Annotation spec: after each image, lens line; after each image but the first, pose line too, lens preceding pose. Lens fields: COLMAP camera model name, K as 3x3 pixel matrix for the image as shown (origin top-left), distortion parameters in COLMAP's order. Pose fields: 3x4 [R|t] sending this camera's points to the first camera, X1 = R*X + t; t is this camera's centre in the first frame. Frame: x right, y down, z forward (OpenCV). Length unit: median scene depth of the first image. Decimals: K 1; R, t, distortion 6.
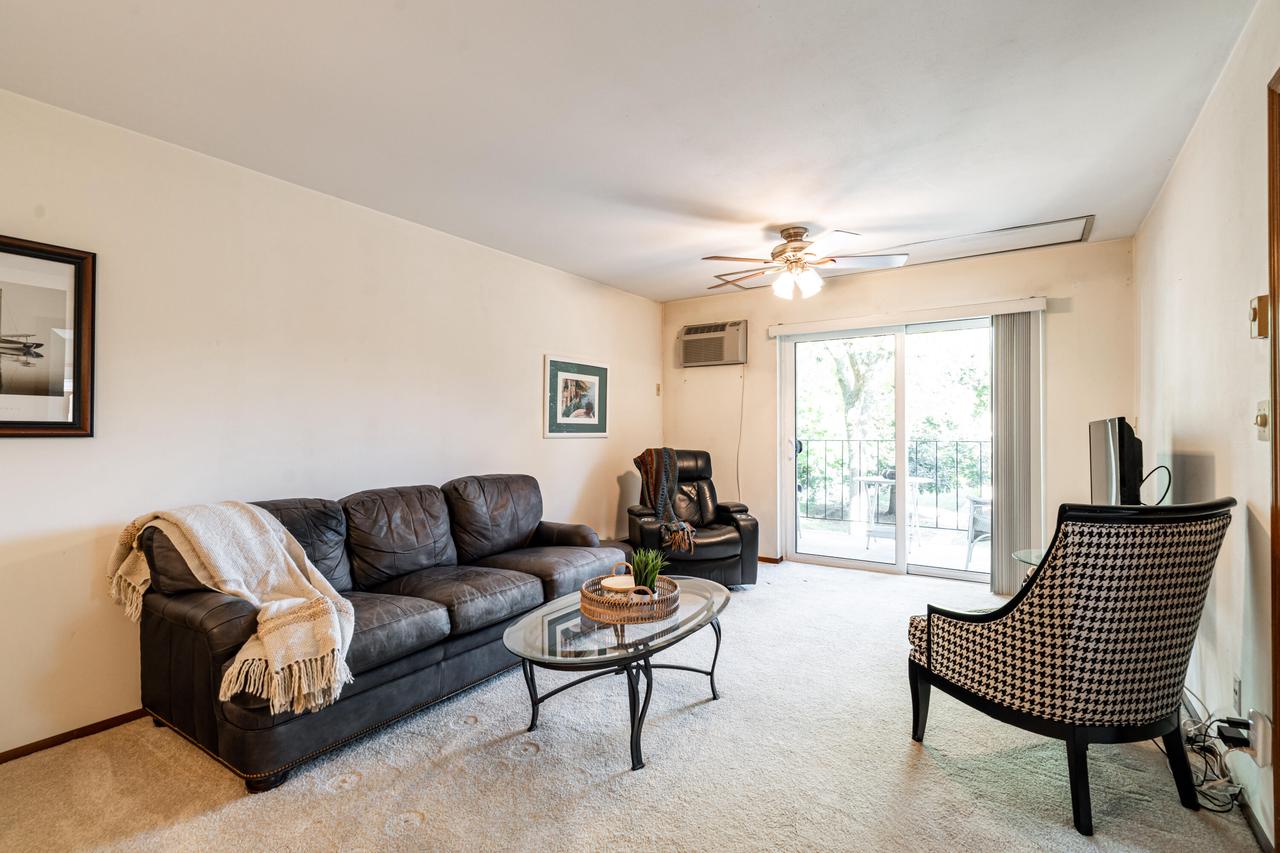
lens RADIAL K [[595.2, 0, 653.4], [0, 595.2, 424.2], [0, 0, 1]] dist [-0.001783, -0.000091]
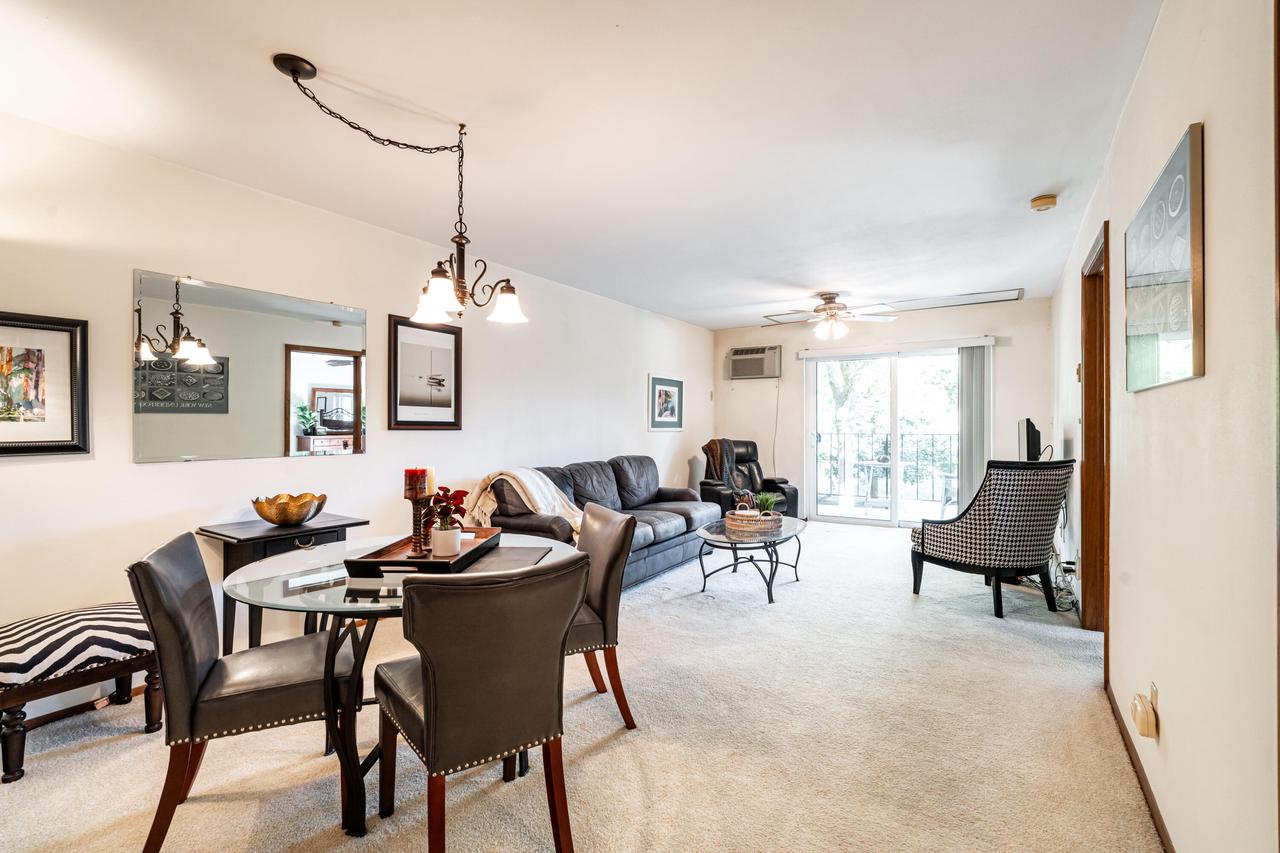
lens RADIAL K [[586.2, 0, 640.0], [0, 586.2, 426.5], [0, 0, 1]] dist [0.000698, 0.000348]
pose [[0.999879, -0.001399, 0.015470, -0.417214], [0.001237, 0.999945, 0.010455, -0.006766], [-0.015484, -0.010434, 0.999826, -0.758918]]
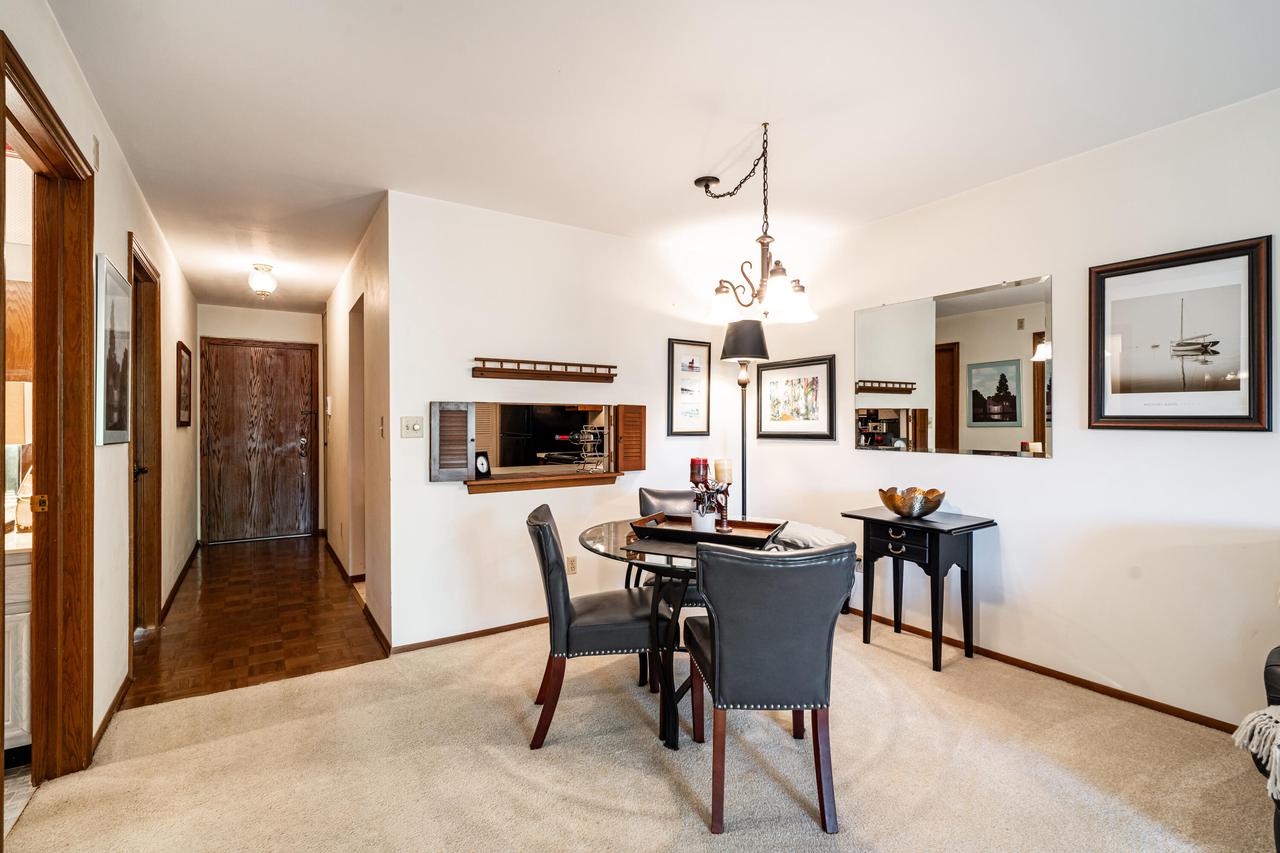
lens RADIAL K [[593.0, 0, 641.0], [0, 593.0, 424.1], [0, 0, 1]] dist [-0.002487, -0.000152]
pose [[-0.392396, 0.002964, -0.919791, 0.296954], [0.010172, 0.999948, -0.001117, 0.001102], [0.919740, -0.009795, -0.392406, 0.436822]]
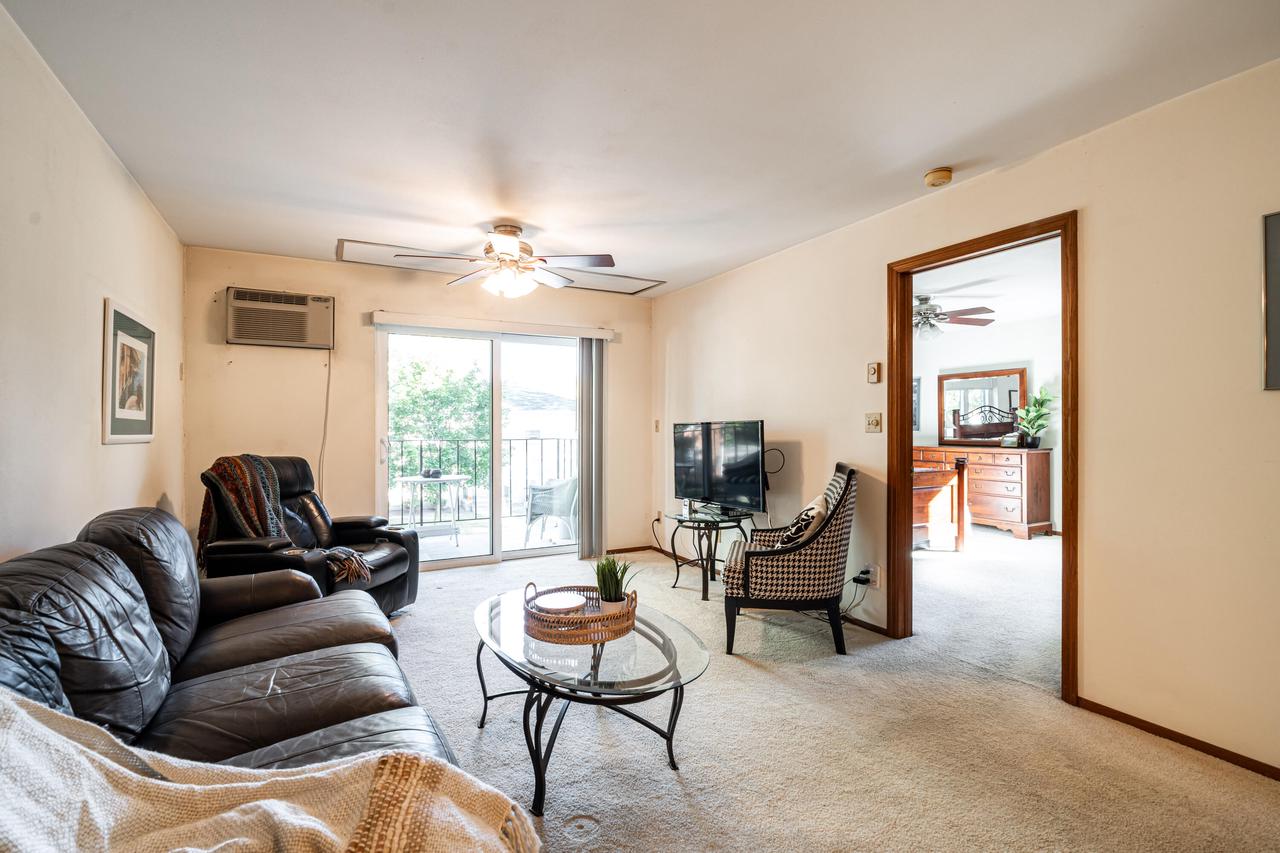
lens RADIAL K [[586.2, 0, 640.0], [0, 586.2, 426.5], [0, 0, 1]] dist [0.000698, 0.000348]
pose [[0.476150, 0.001283, 0.879363, -0.803193], [-0.004616, 0.999989, 0.001040, 0.006897], [-0.879352, -0.004554, 0.476150, 0.516055]]
